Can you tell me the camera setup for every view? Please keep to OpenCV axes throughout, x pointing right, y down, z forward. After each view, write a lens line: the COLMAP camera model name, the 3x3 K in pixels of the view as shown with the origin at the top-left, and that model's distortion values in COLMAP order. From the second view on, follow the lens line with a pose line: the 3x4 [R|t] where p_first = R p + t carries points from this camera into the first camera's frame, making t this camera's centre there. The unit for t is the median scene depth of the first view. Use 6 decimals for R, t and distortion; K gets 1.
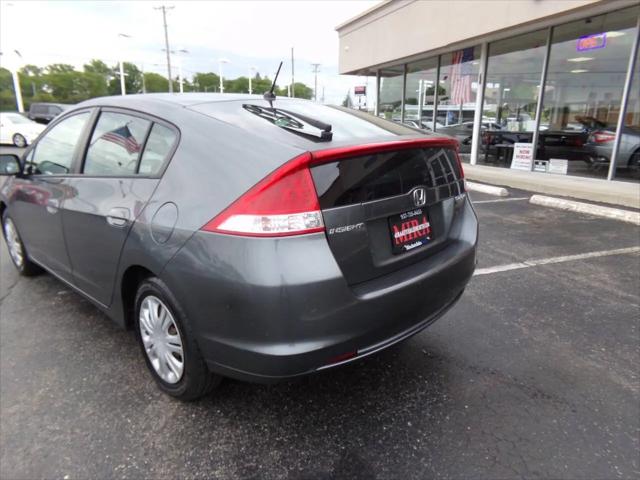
lens RADIAL K [[445.0, 0, 324.3], [0, 445.0, 239.1], [0, 0, 1]] dist [-0.045764, 0.080300]
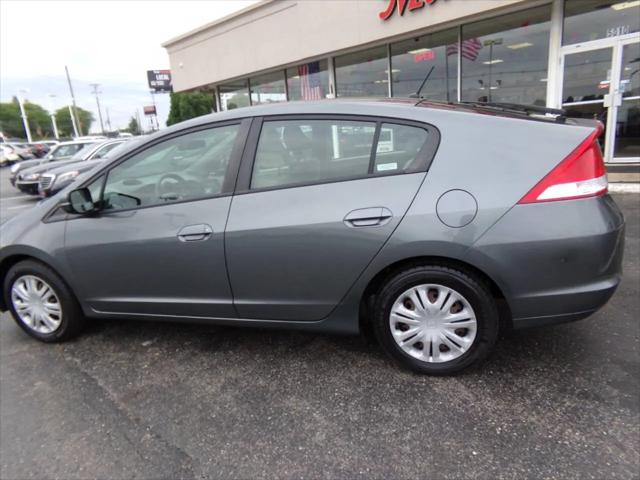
lens RADIAL K [[445.0, 0, 324.3], [0, 445.0, 239.1], [0, 0, 1]] dist [-0.045764, 0.080300]
pose [[0.896278, -0.176168, 0.407001, -0.184252], [0.189630, 0.981828, 0.007385, -0.005340], [-0.400906, 0.070560, 0.913398, 0.022628]]
